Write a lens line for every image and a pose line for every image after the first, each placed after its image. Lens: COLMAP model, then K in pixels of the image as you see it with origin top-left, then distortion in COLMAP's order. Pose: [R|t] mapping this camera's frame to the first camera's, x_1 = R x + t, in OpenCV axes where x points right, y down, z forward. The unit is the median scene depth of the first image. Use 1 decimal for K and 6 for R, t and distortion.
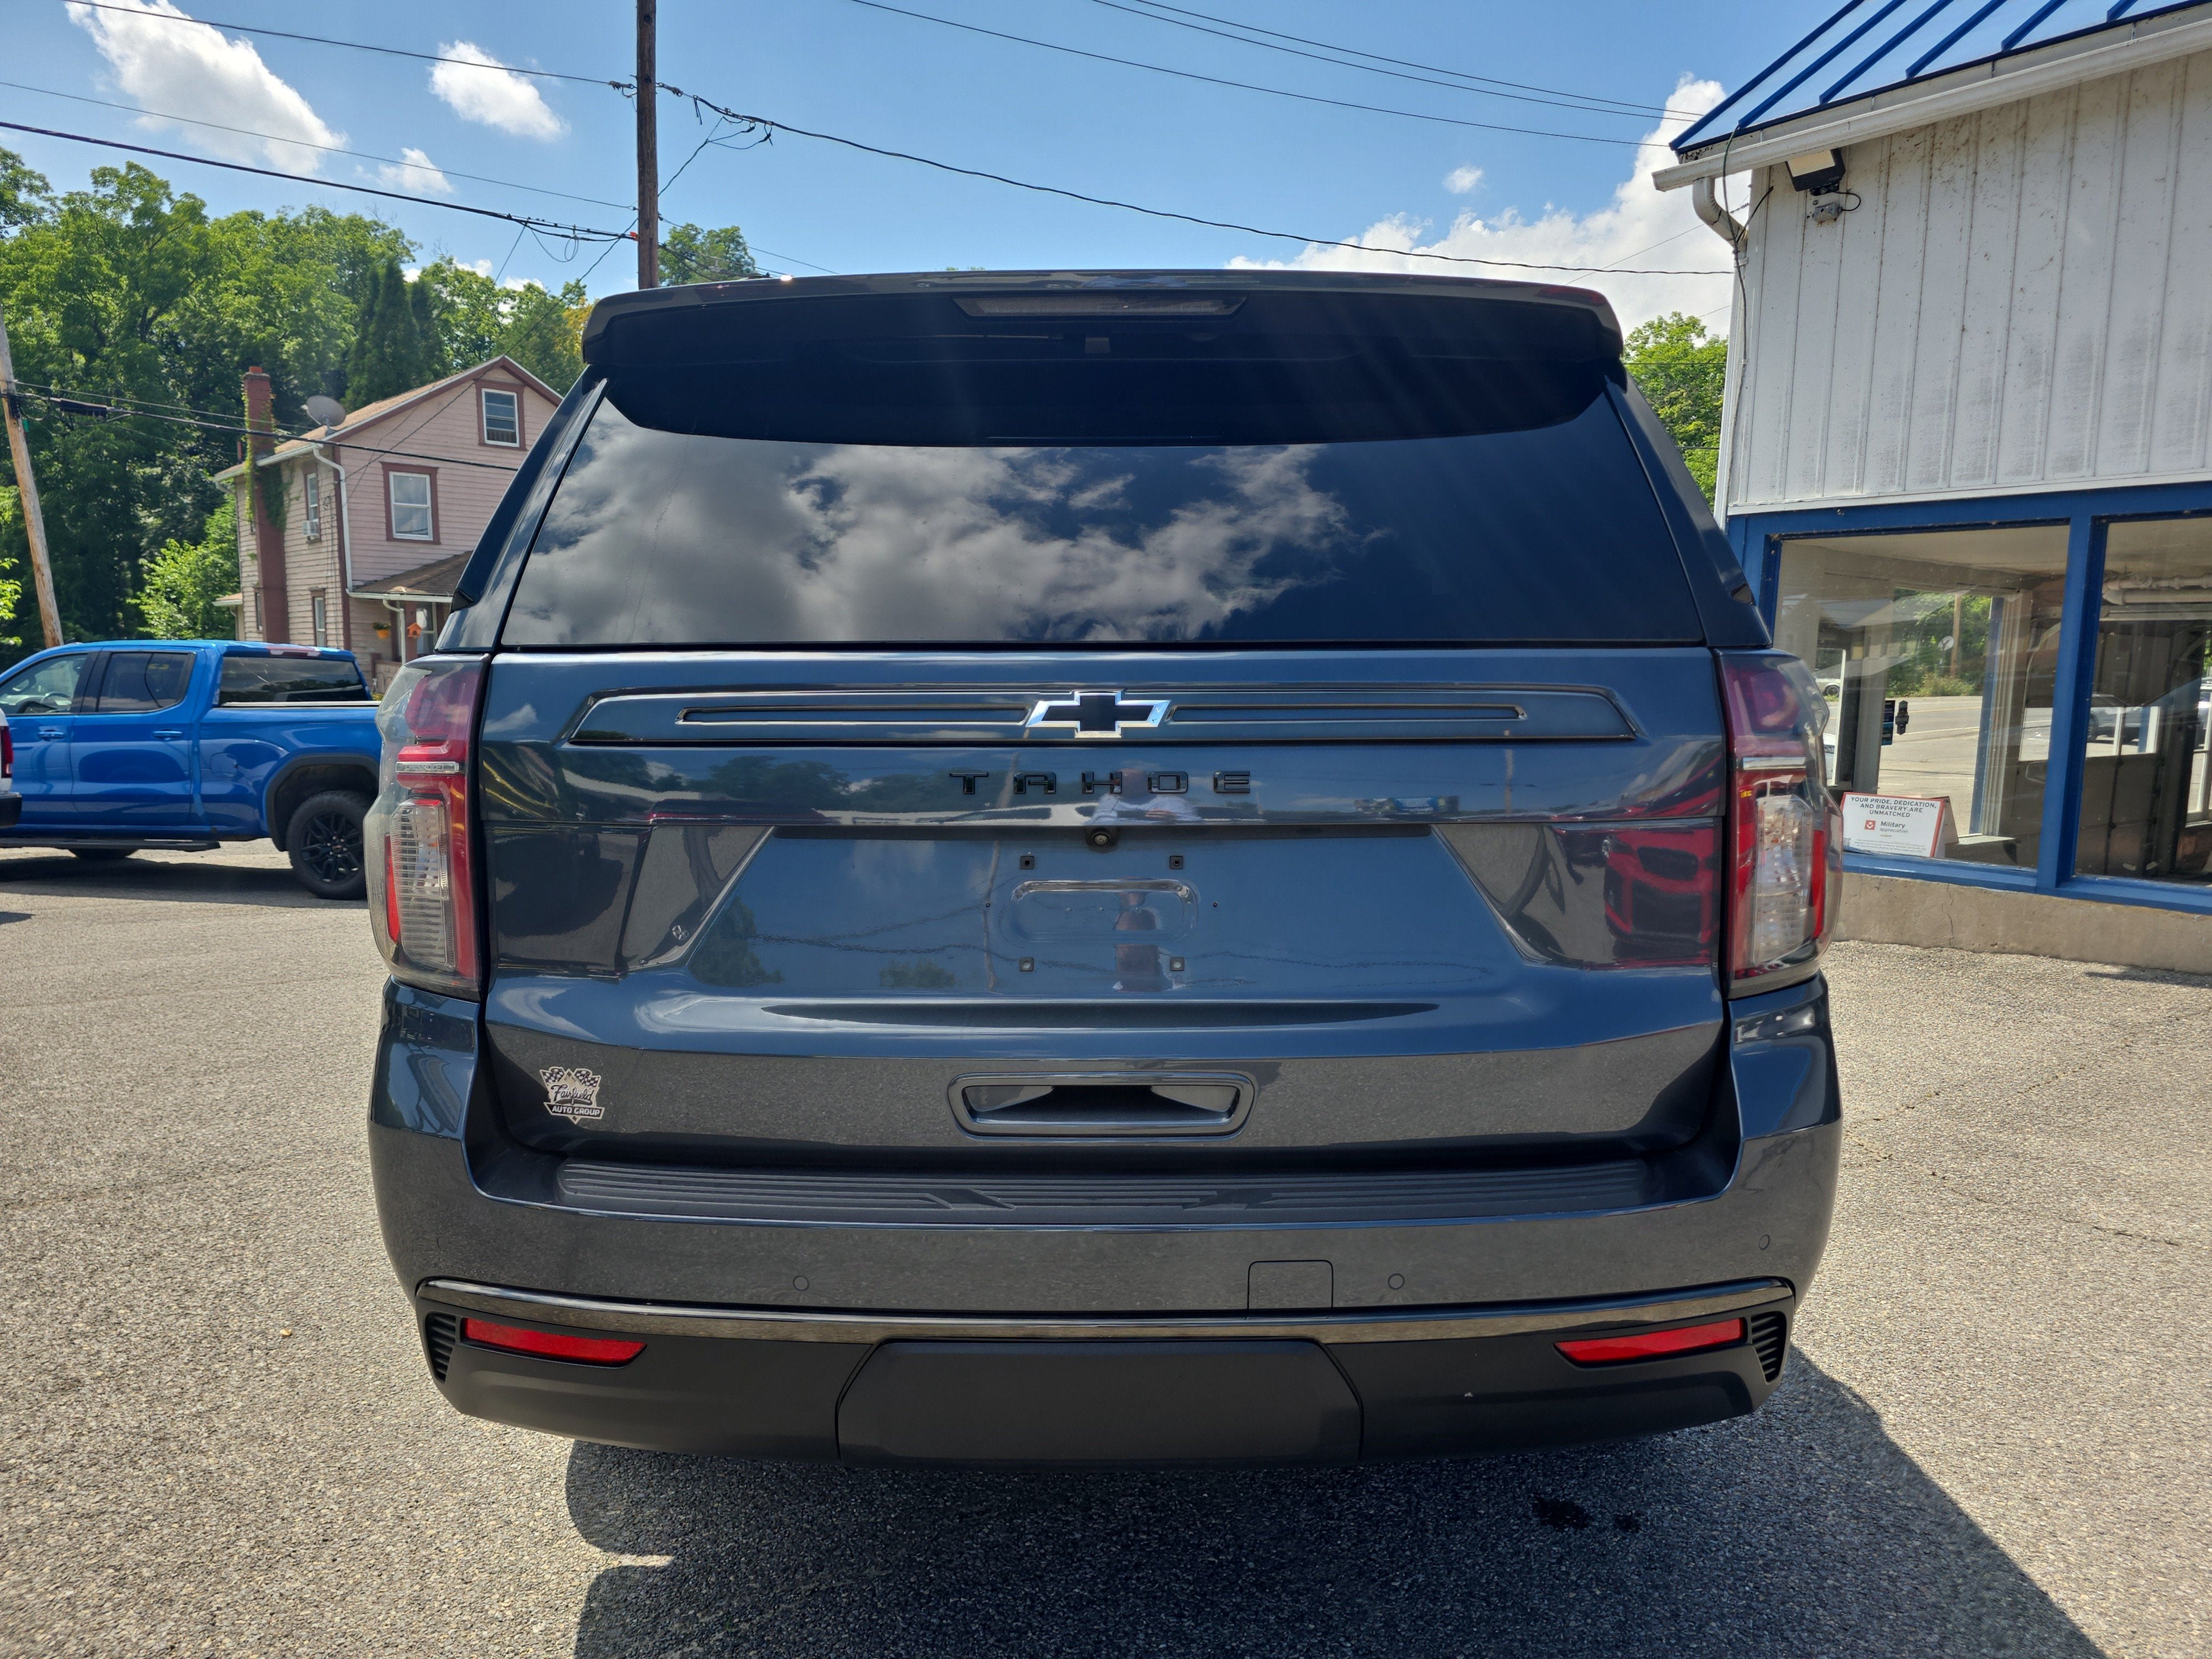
lens RADIAL K [[1518.6, 0, 1123.9], [0, 1518.6, 831.9], [0, 0, 1]] dist [0.012857, -0.003282]
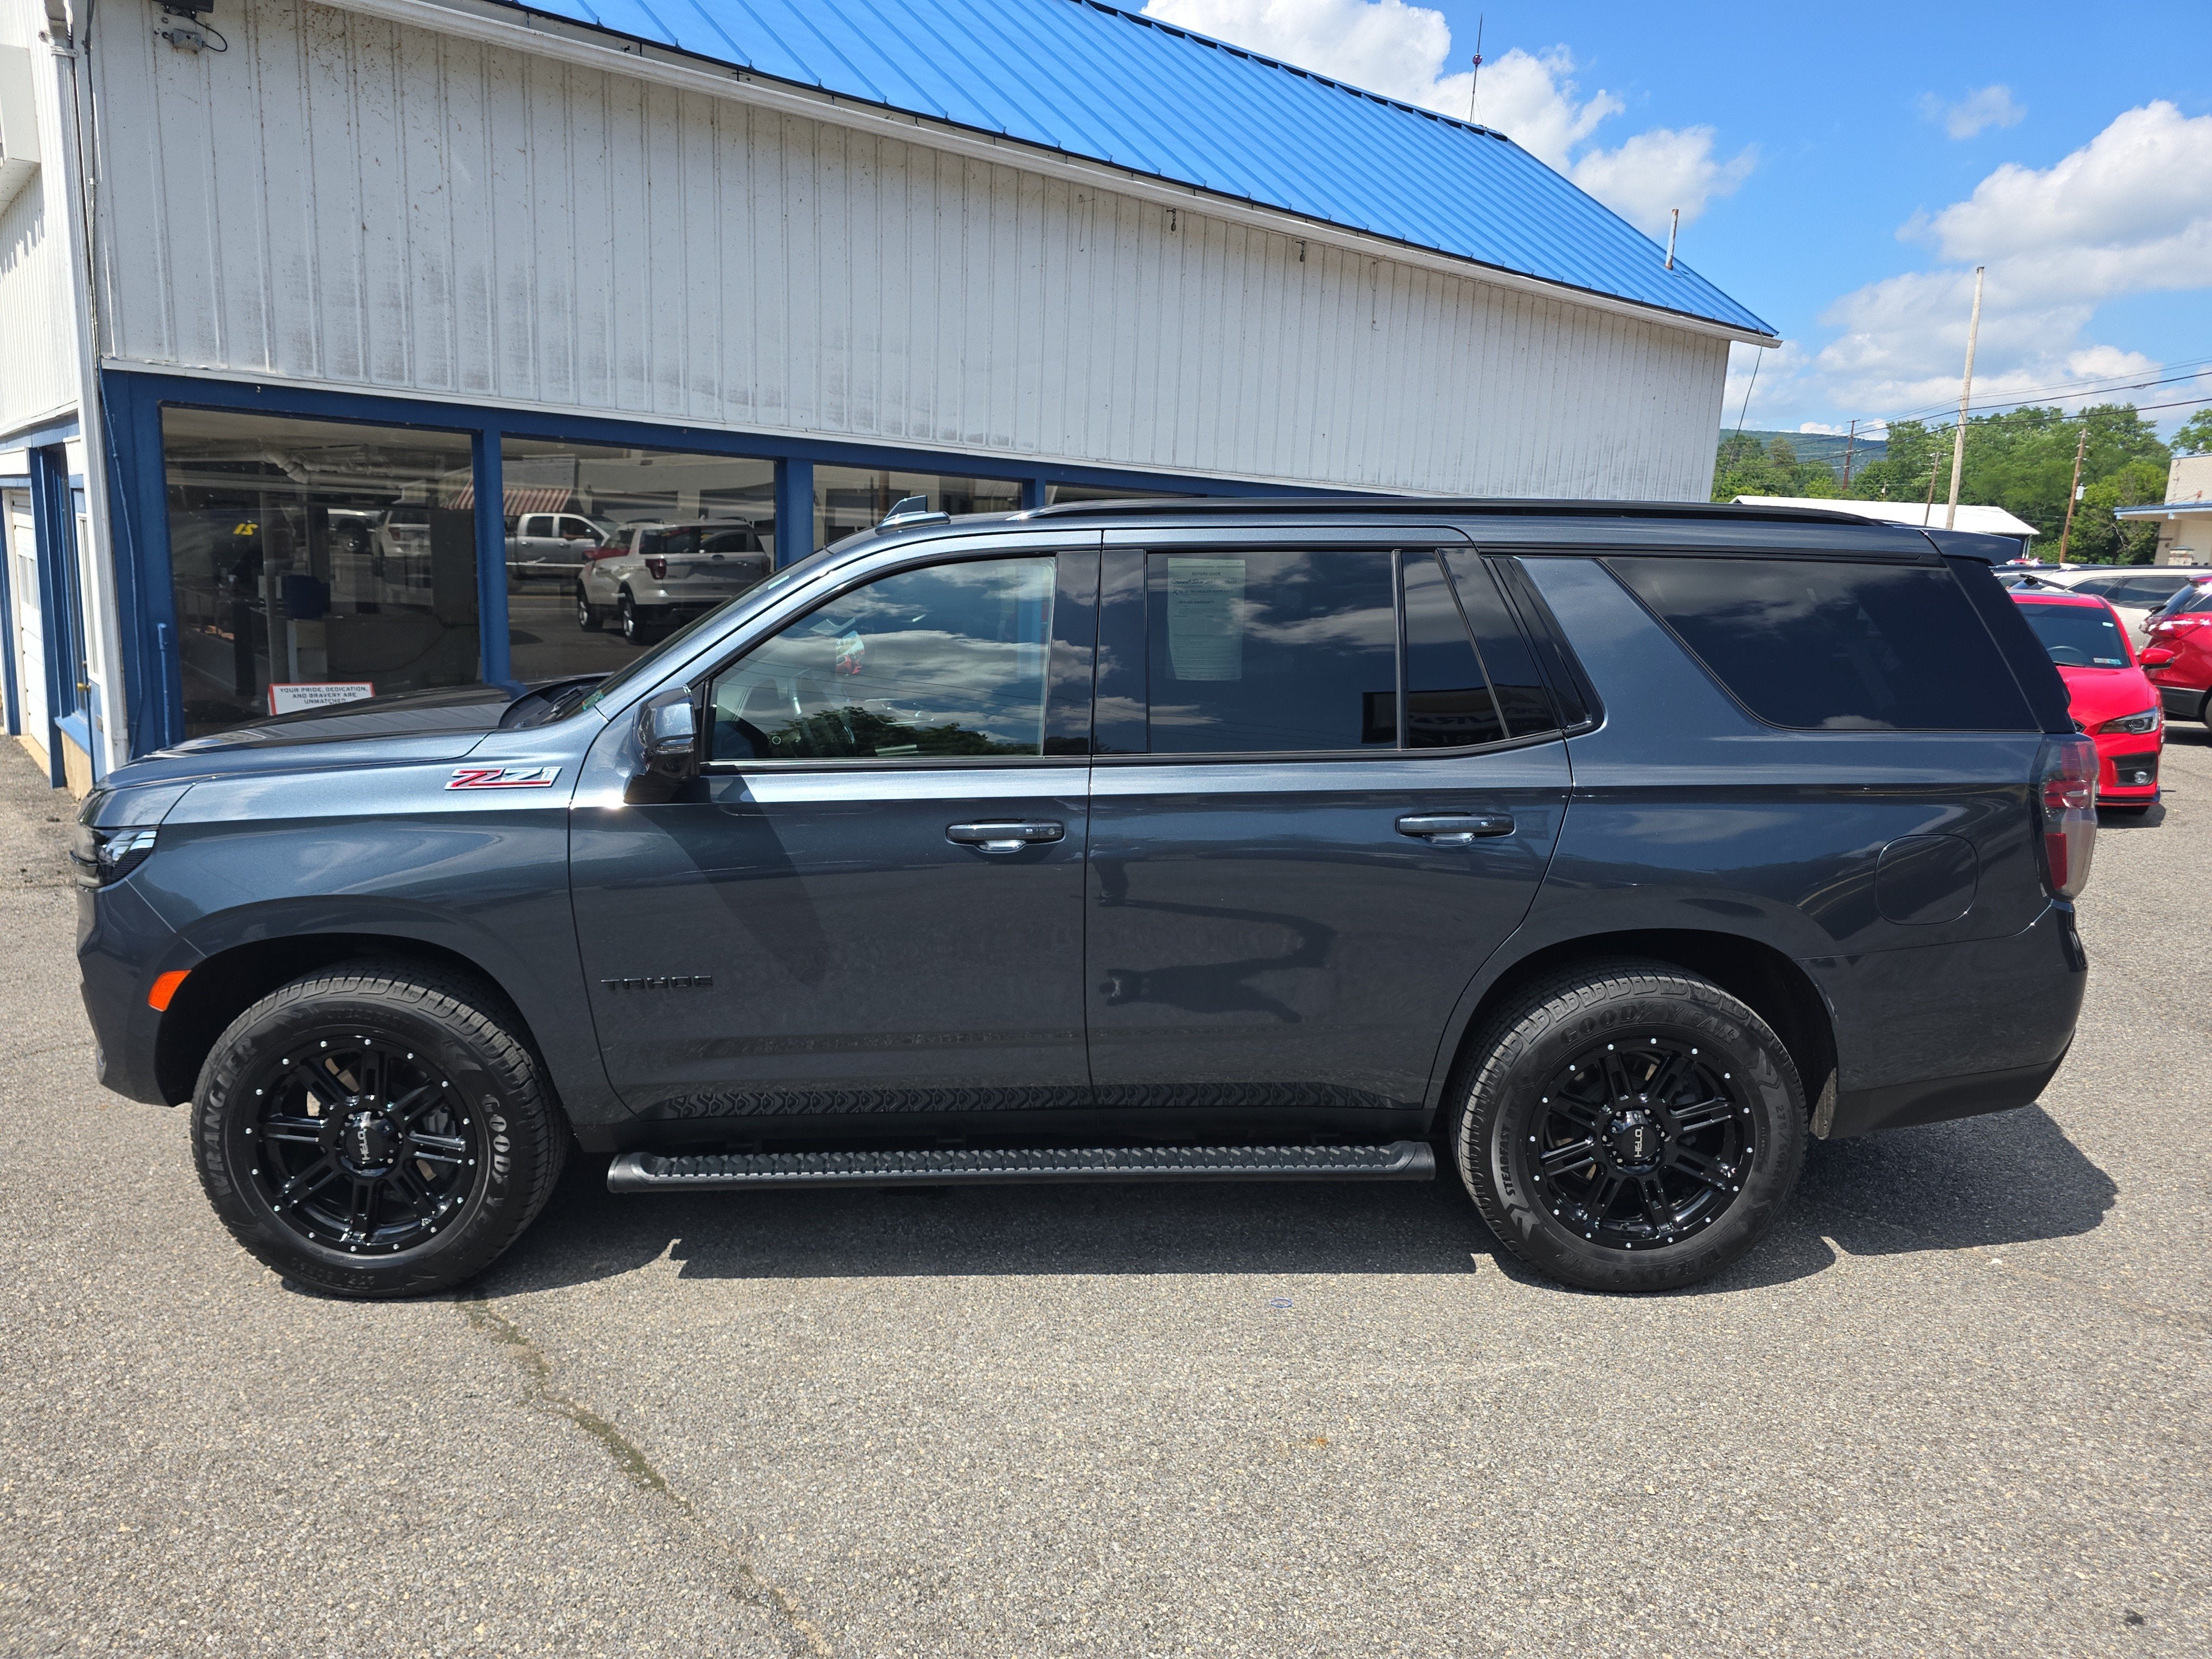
lens RADIAL K [[1502.5, 0, 1106.0], [0, 1502.5, 829.5], [0, 0, 1]] dist [0.038204, -0.035072]
pose [[-0.017916, -0.202646, 0.979088, -0.568310], [0.058787, 0.977338, 0.203359, -0.113914], [-0.998110, 0.061201, -0.005597, 0.547348]]
